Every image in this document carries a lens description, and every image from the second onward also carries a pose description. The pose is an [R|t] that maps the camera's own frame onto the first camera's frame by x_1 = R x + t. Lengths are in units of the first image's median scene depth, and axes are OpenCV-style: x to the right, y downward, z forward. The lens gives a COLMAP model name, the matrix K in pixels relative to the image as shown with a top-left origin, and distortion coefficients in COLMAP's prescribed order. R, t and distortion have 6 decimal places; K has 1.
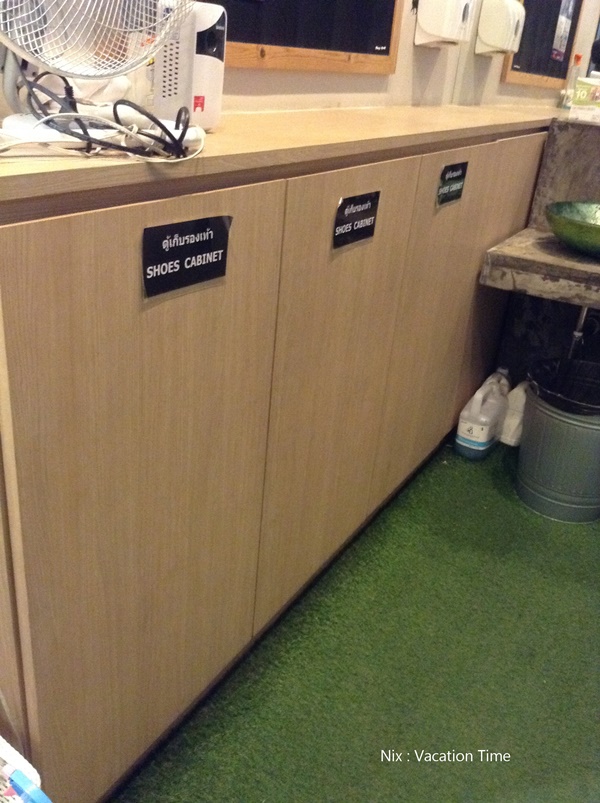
lens RADIAL K [[745.8, 0, 298.8], [0, 745.8, 402.7], [0, 0, 1]] dist [0.006277, 0.000000]
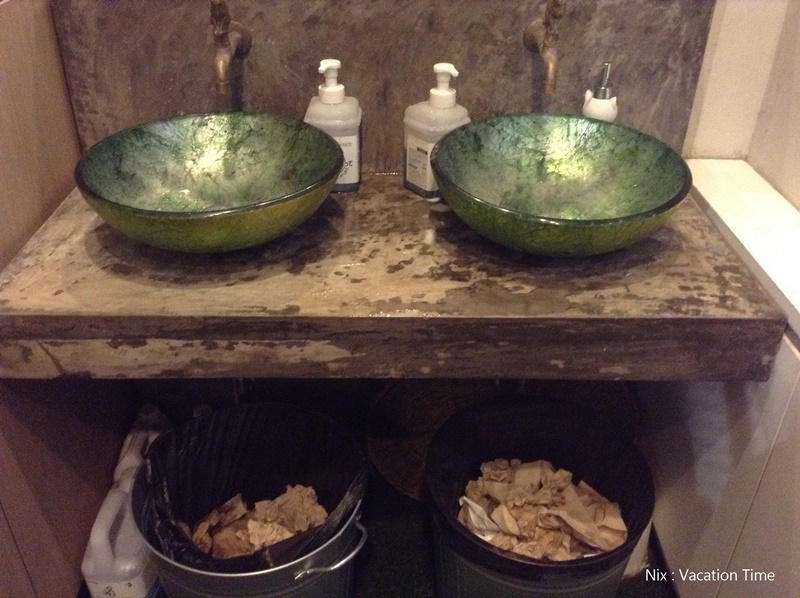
lens RADIAL K [[743.1, 0, 401.0], [0, 743.1, 299.0], [0, 0, 1]] dist [0.006277, 0.000000]
pose [[0.850579, -0.340937, 0.400347, 0.300534], [0.285561, 0.938775, 0.192761, -0.225041], [-0.441556, -0.049635, 0.895860, 0.517065]]
